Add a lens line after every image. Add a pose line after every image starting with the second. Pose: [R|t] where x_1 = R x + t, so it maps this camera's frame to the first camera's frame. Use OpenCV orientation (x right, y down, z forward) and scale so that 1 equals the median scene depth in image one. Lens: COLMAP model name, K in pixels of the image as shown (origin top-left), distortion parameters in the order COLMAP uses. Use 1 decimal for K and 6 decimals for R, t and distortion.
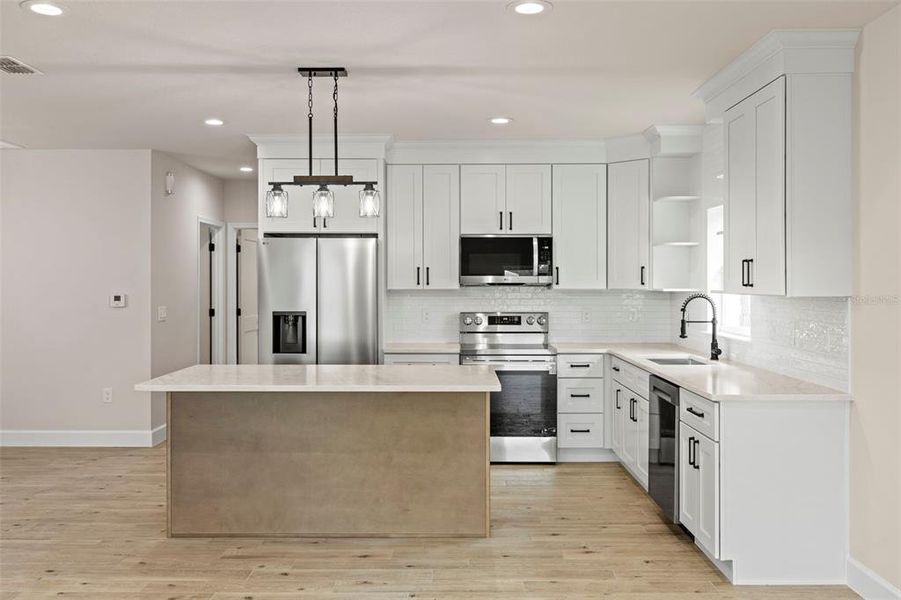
lens RADIAL K [[799.1, 0, 450.3], [0, 799.1, 280.3], [0, 0, 1]] dist [-0.006394, -0.009048]
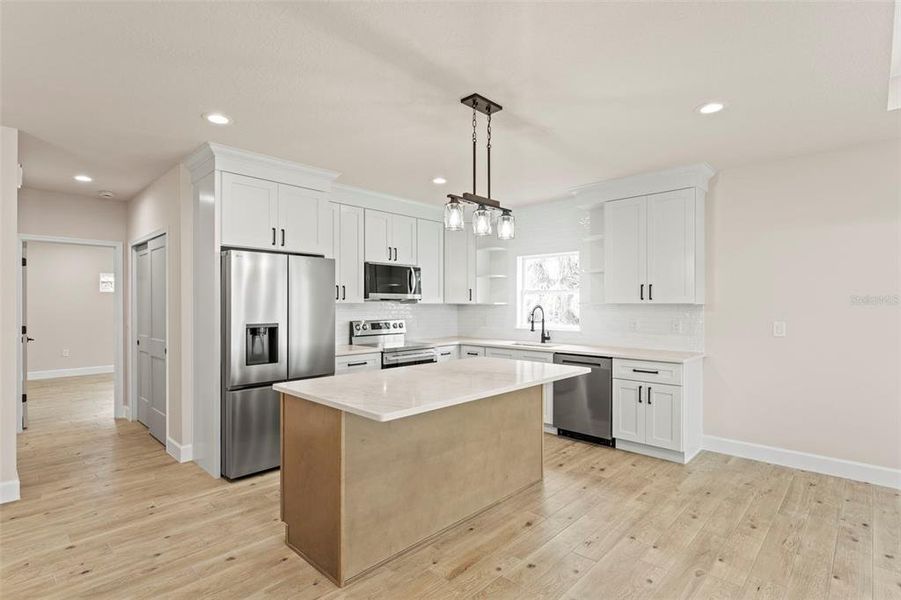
lens RADIAL K [[442.4, 0, 449.7], [0, 442.4, 305.7], [0, 0, 1]] dist [-0.000716, -0.000211]
pose [[0.688755, -0.001791, 0.724992, -0.487410], [-0.001657, 0.999990, 0.004044, 0.013806], [-0.724993, -0.003987, 0.688745, 0.464859]]
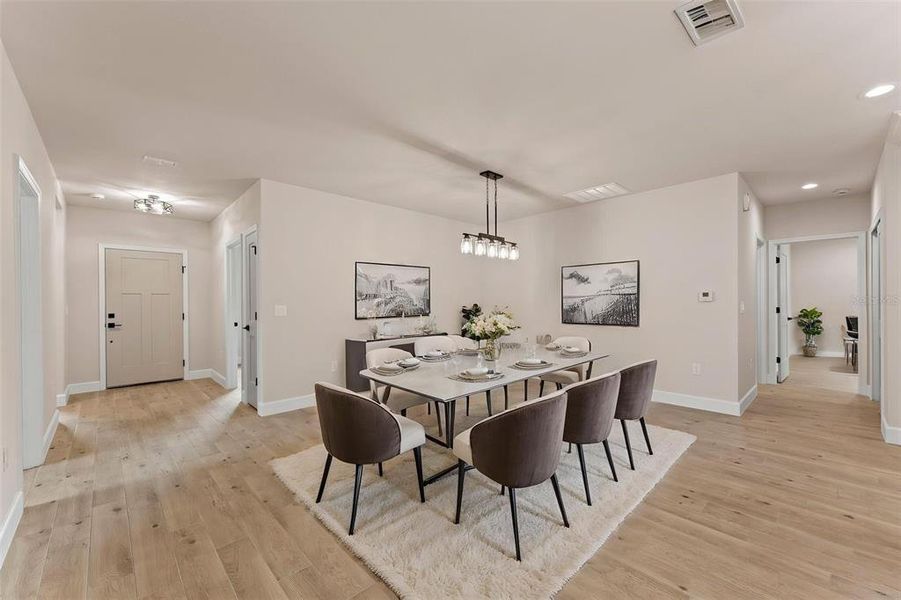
lens RADIAL K [[360.1, 0, 449.0], [0, 360.1, 303.0], [0, 0, 1]] dist [0.001371, 0.000231]
pose [[0.686558, -0.002562, -0.727070, -0.340238], [0.007527, 0.999965, 0.003584, 0.037268], [0.727036, -0.007933, 0.686554, 0.366495]]
